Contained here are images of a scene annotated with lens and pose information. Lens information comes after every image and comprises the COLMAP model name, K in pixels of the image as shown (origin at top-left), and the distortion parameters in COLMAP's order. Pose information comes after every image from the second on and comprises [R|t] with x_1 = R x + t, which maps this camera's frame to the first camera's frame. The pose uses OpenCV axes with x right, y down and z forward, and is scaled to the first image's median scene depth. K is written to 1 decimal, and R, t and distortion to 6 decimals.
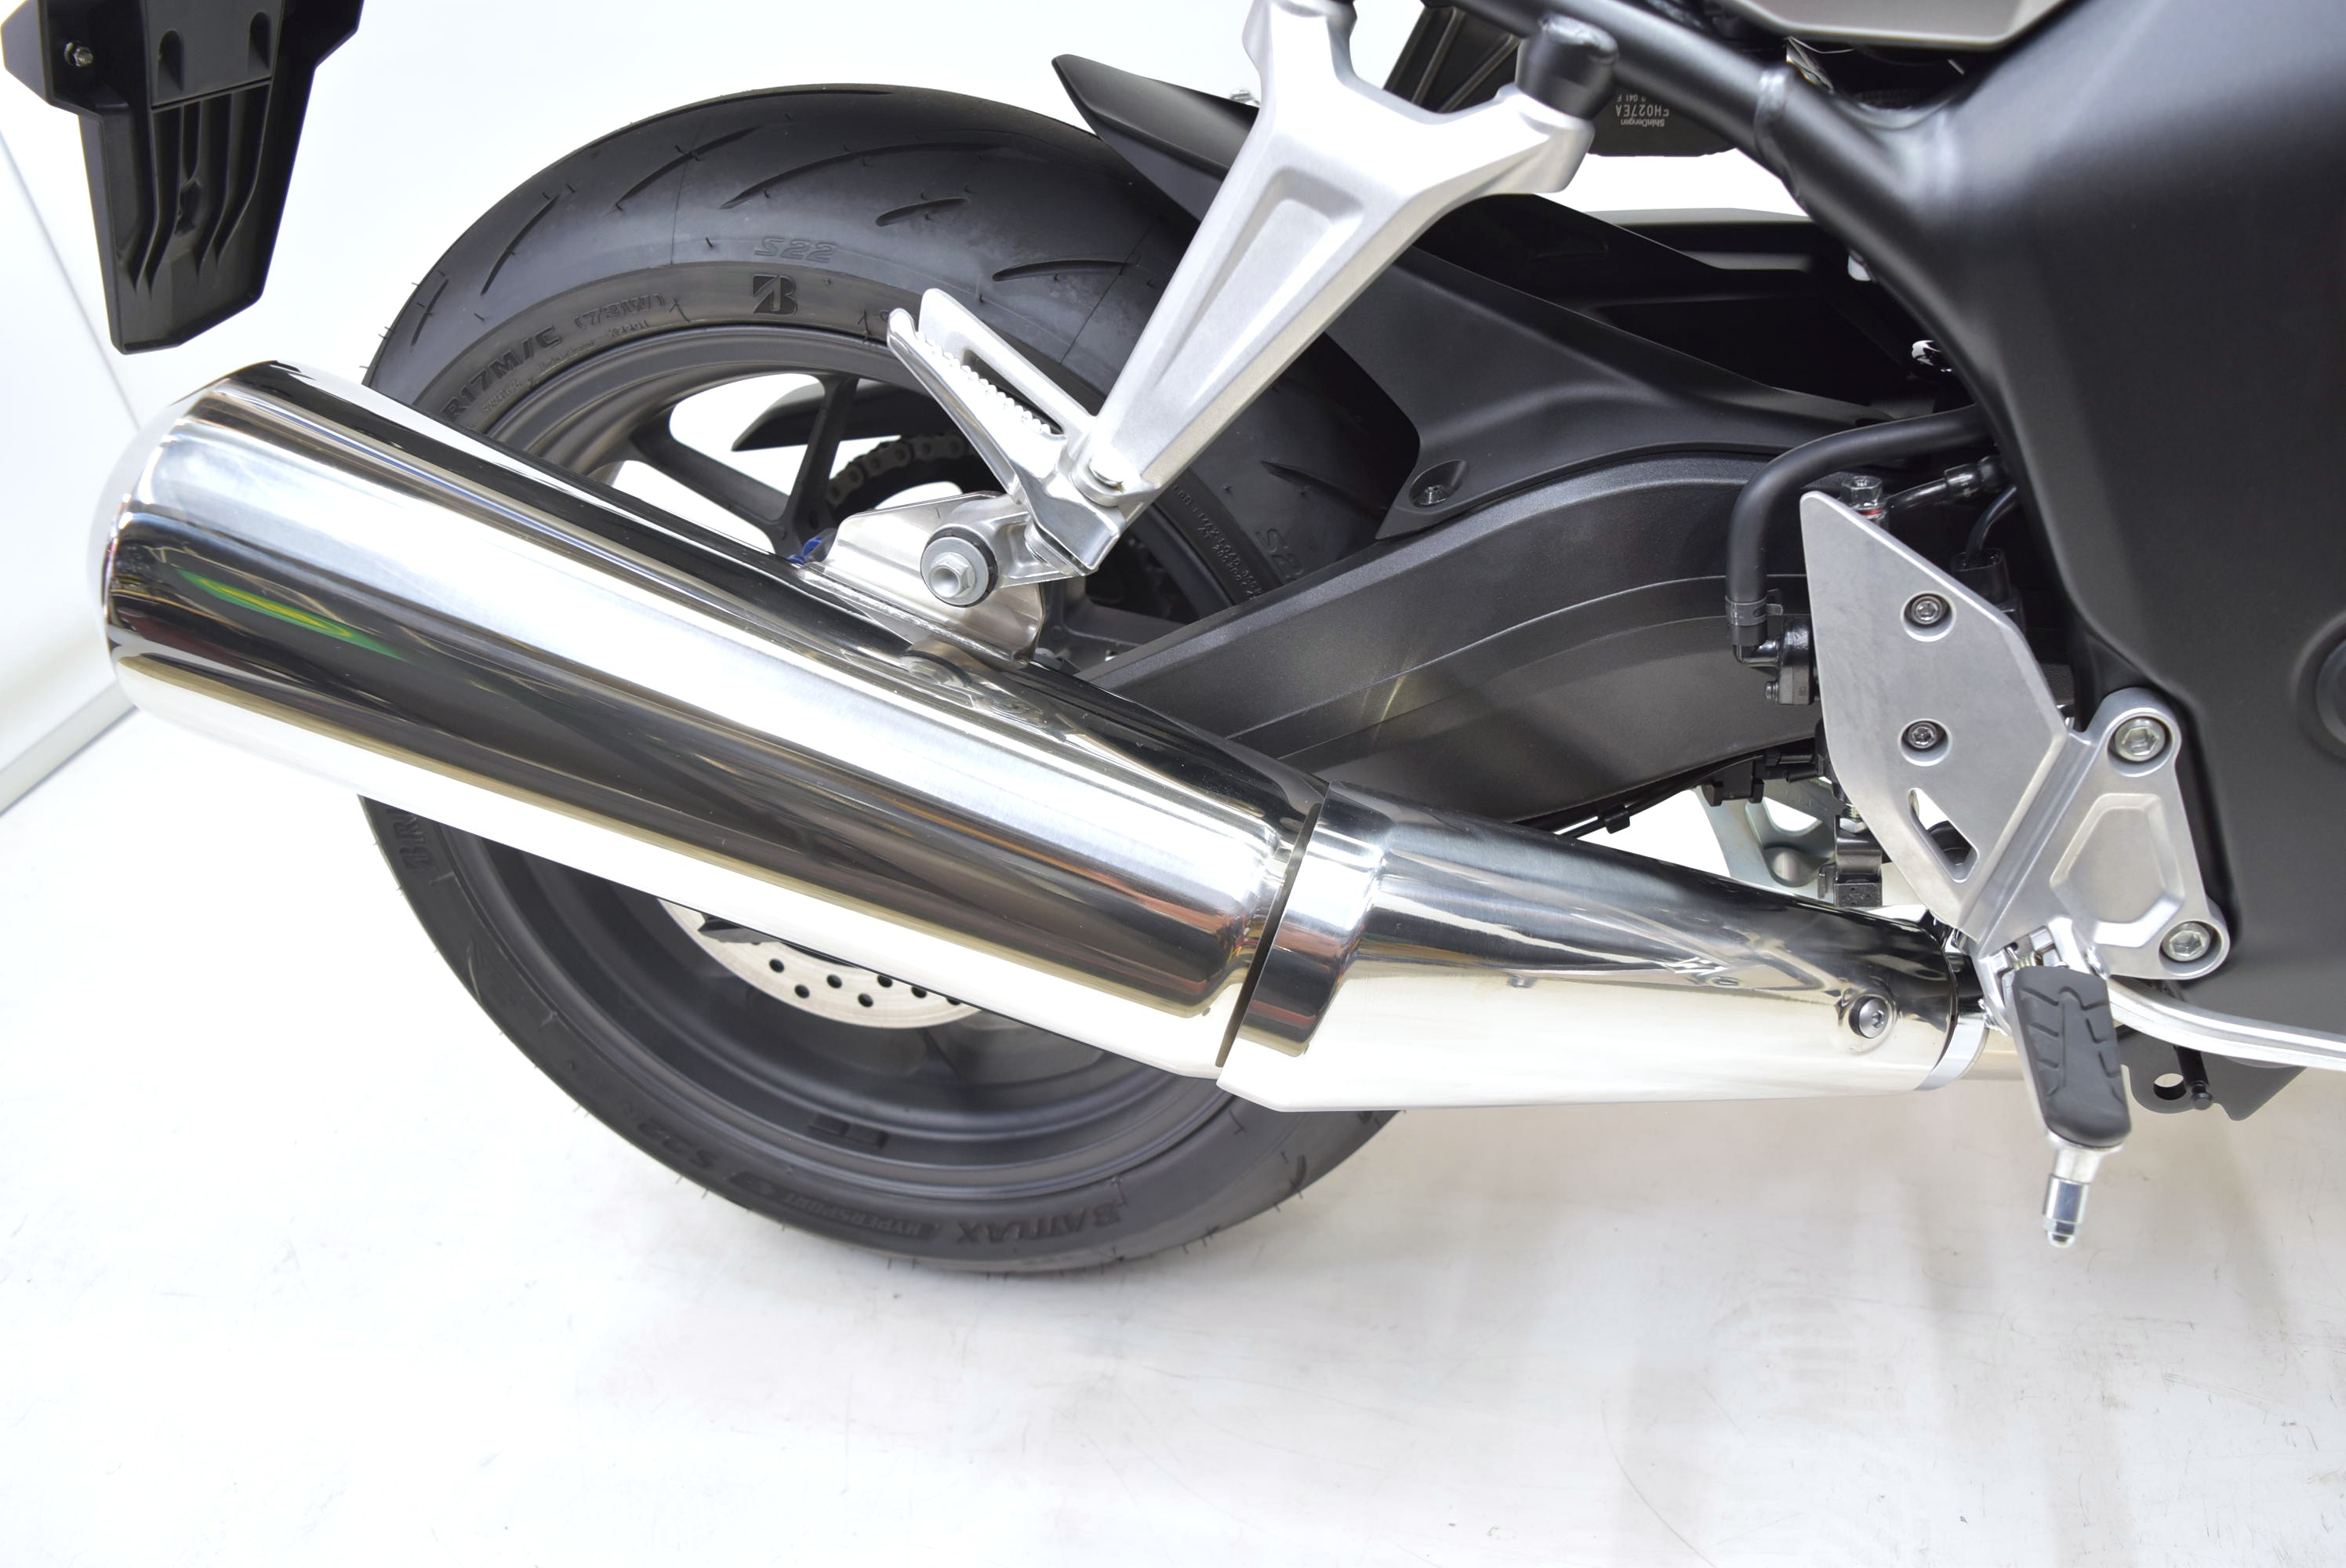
lens RADIAL K [[1892.8, 0, 1173.0], [0, 1892.8, 784.0], [0, 0, 1]] dist [-0.088574, 0.009038]
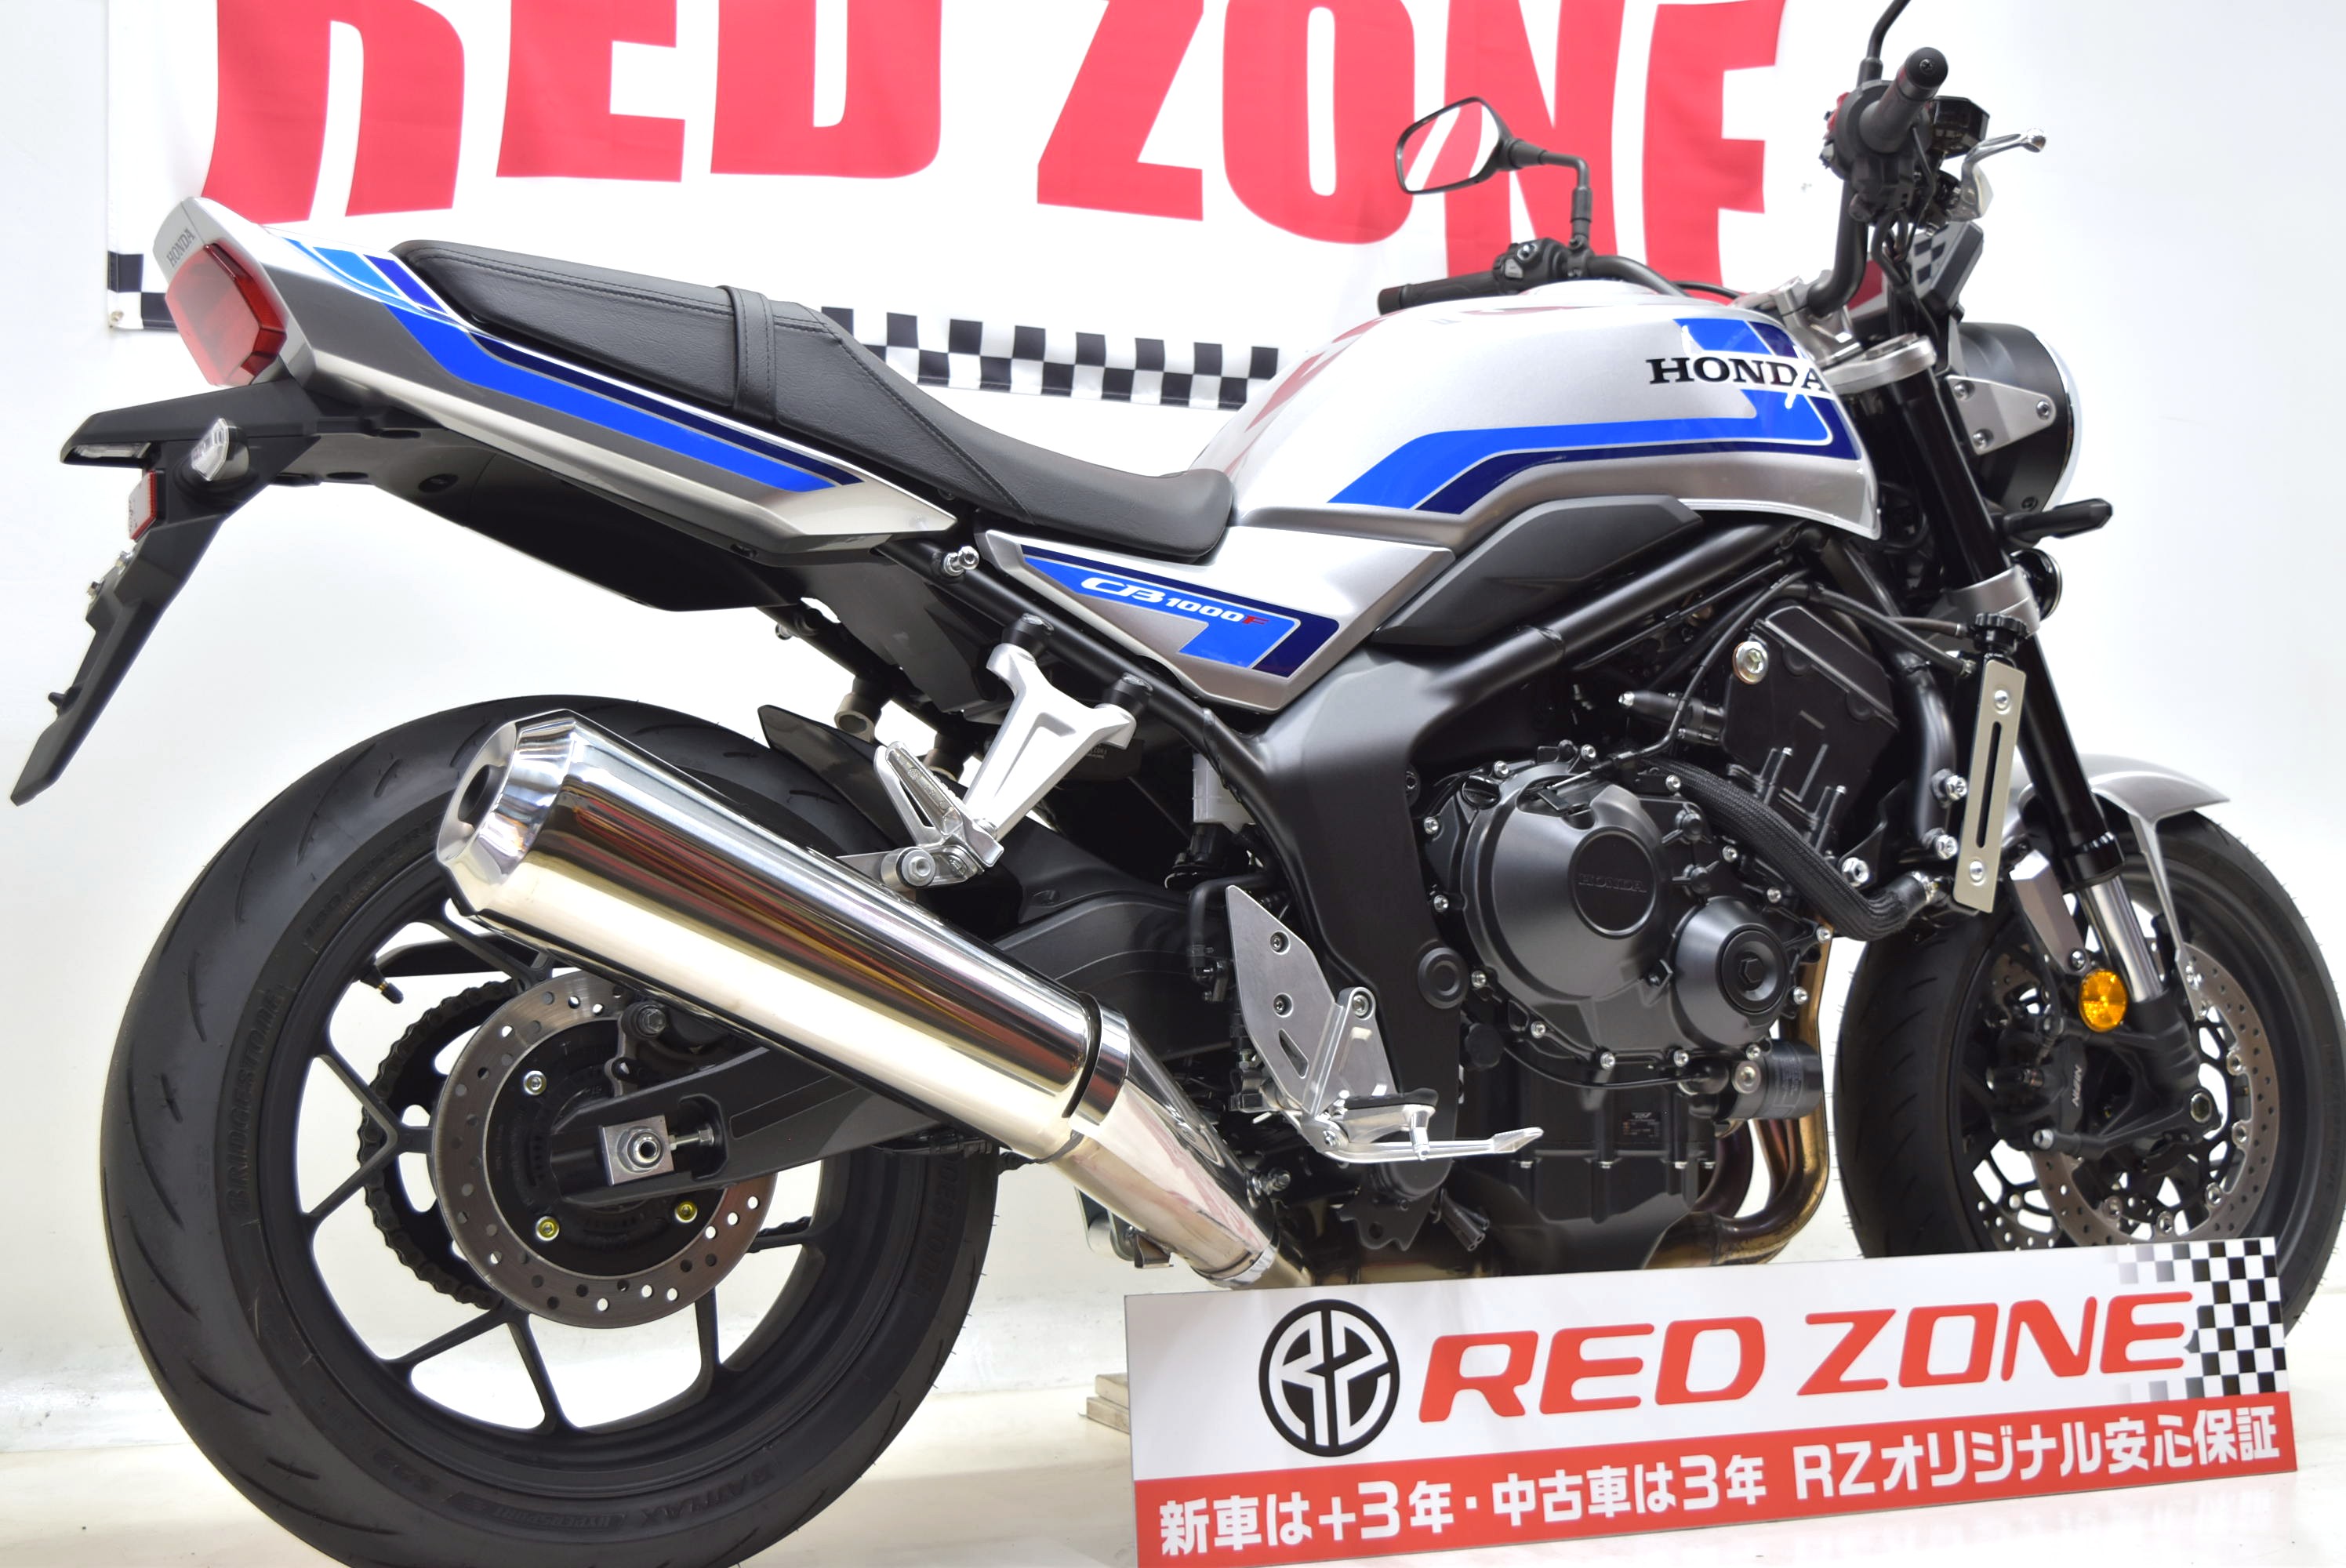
lens RADIAL K [[3027.0, 0, 1173.0], [0, 3027.0, 784.0], [0, 0, 1]] dist [-0.080683, 0.035590]
pose [[0.700403, 0.188508, 0.688405, -2.121507], [0.259093, 0.831553, -0.491316, 1.435576], [-0.665062, 0.522479, 0.533581, -0.911984]]
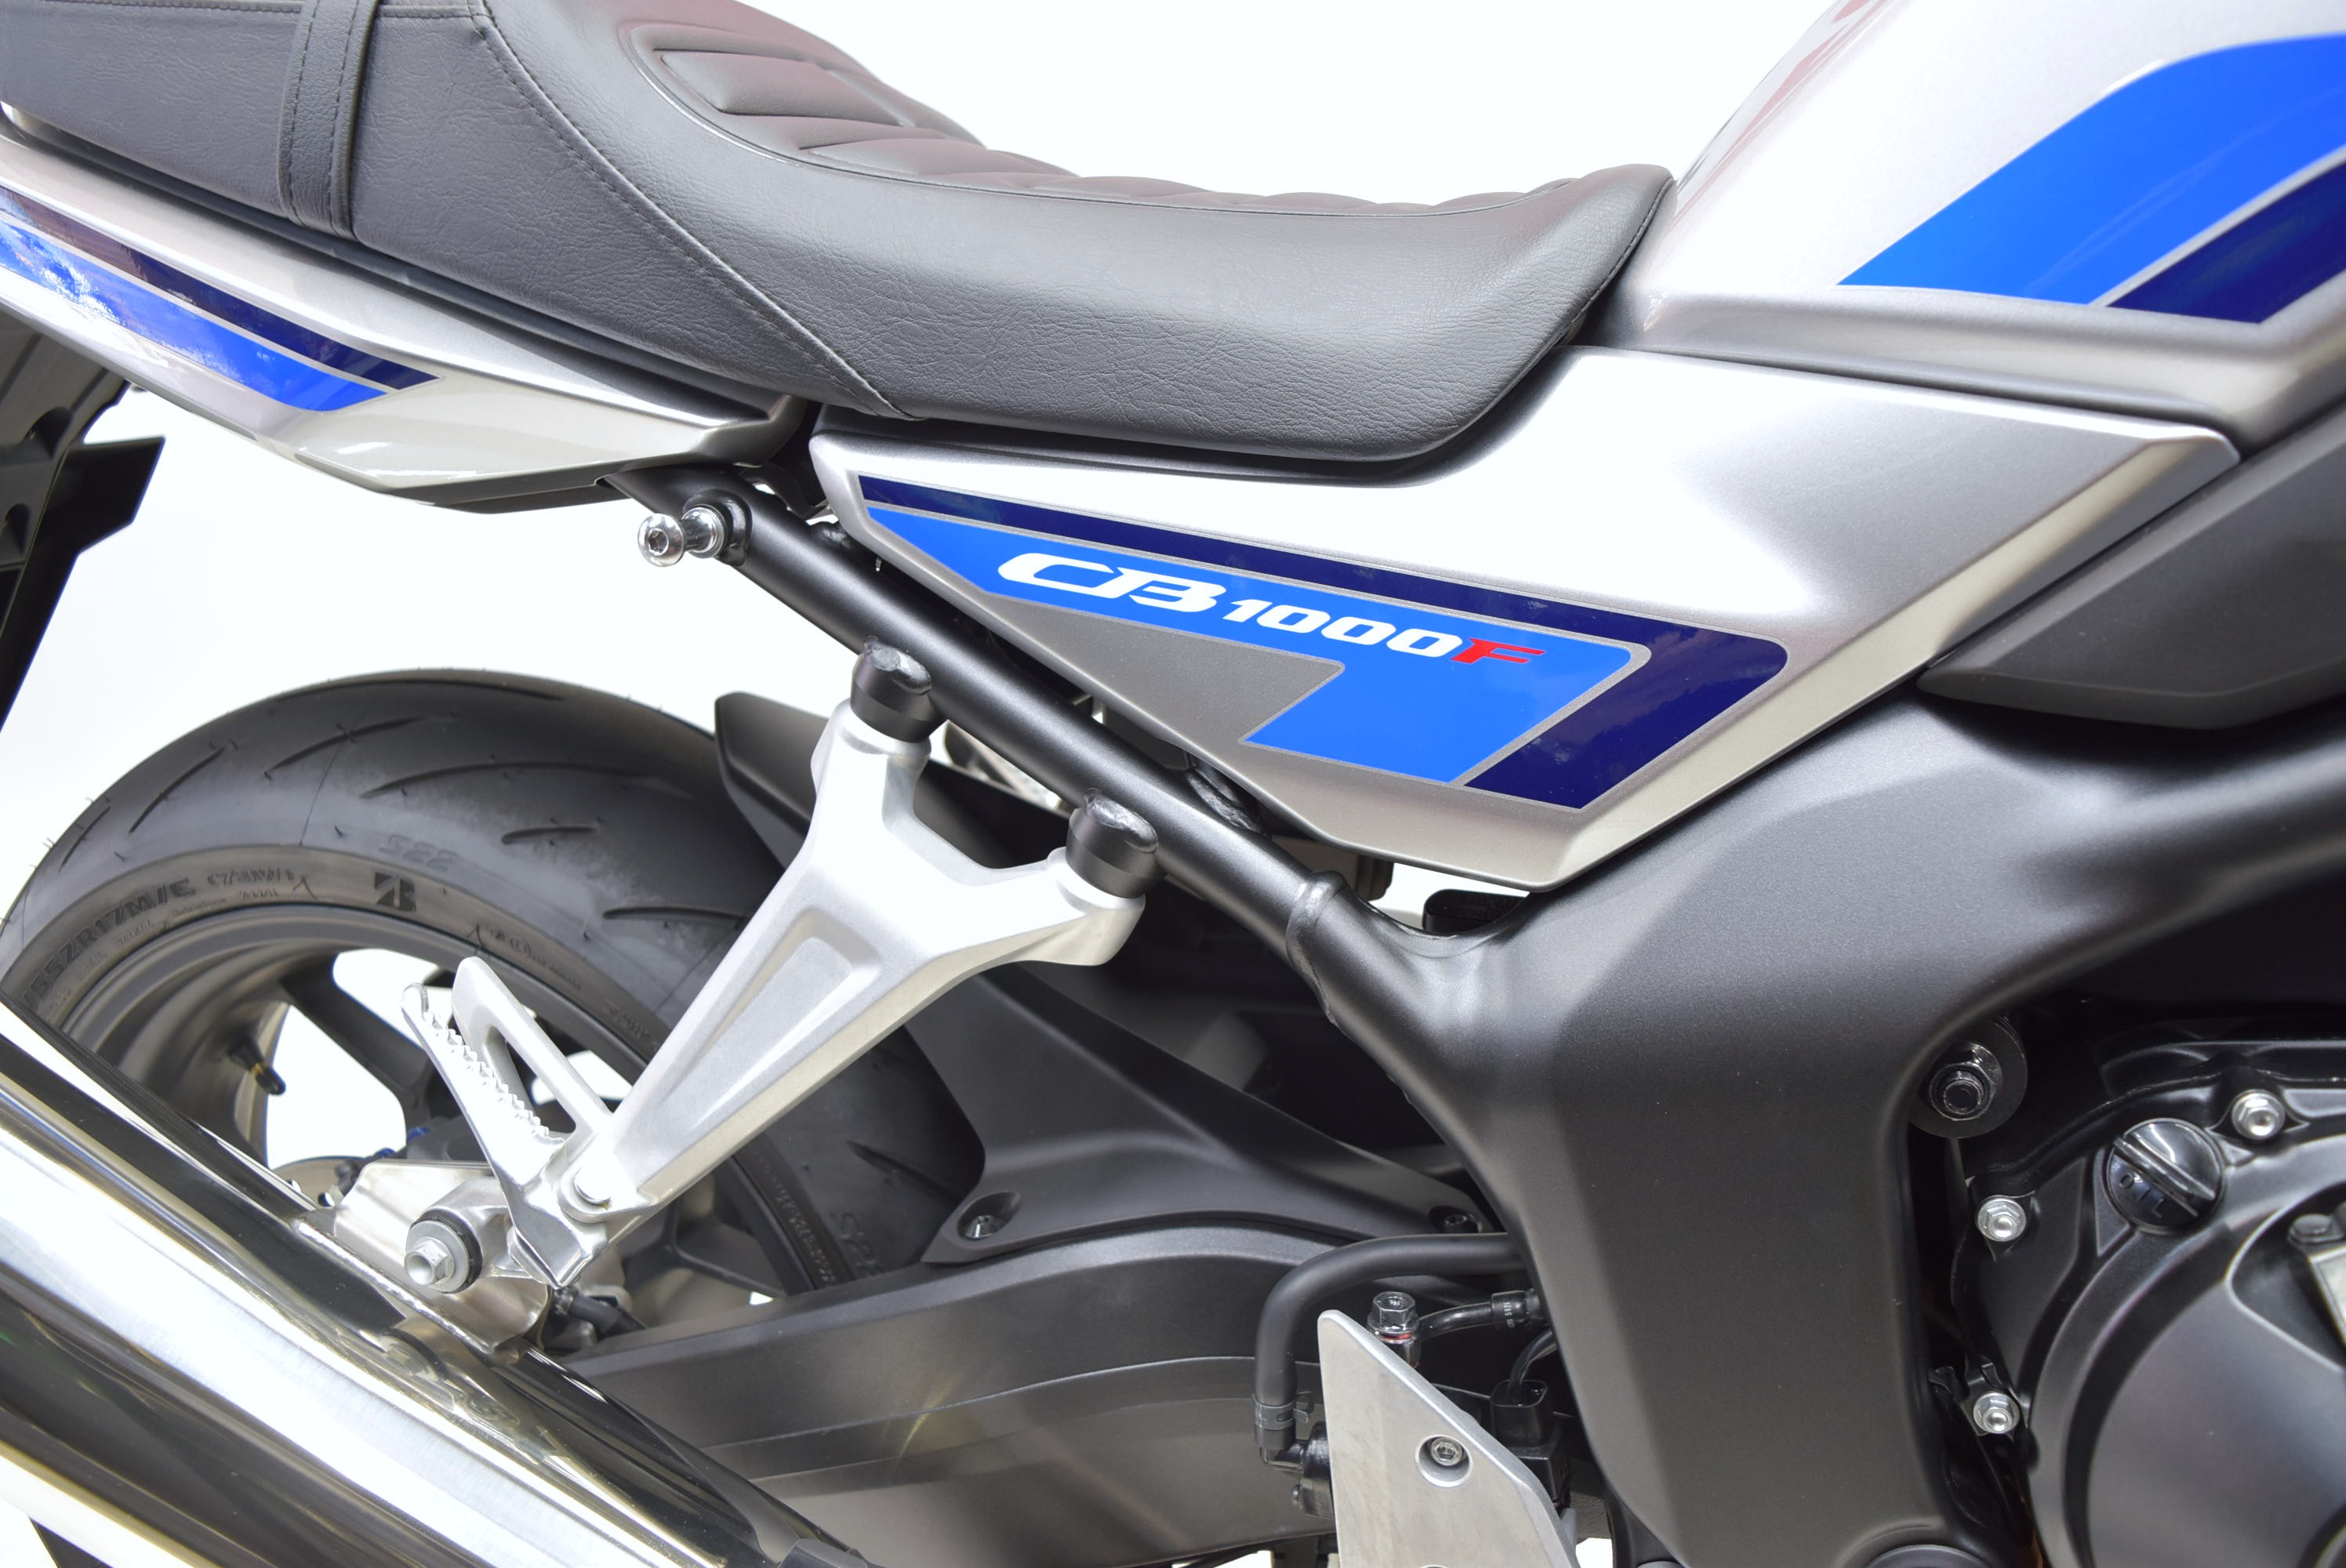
lens RADIAL K [[1892.8, 0, 1173.0], [0, 1892.8, 784.0], [0, 0, 1]] dist [-0.088574, 0.009038]
pose [[0.990621, 0.136179, 0.011218, 0.205658], [-0.130099, 0.965109, -0.227241, -0.176808], [-0.041772, 0.223650, 0.973774, 0.027613]]
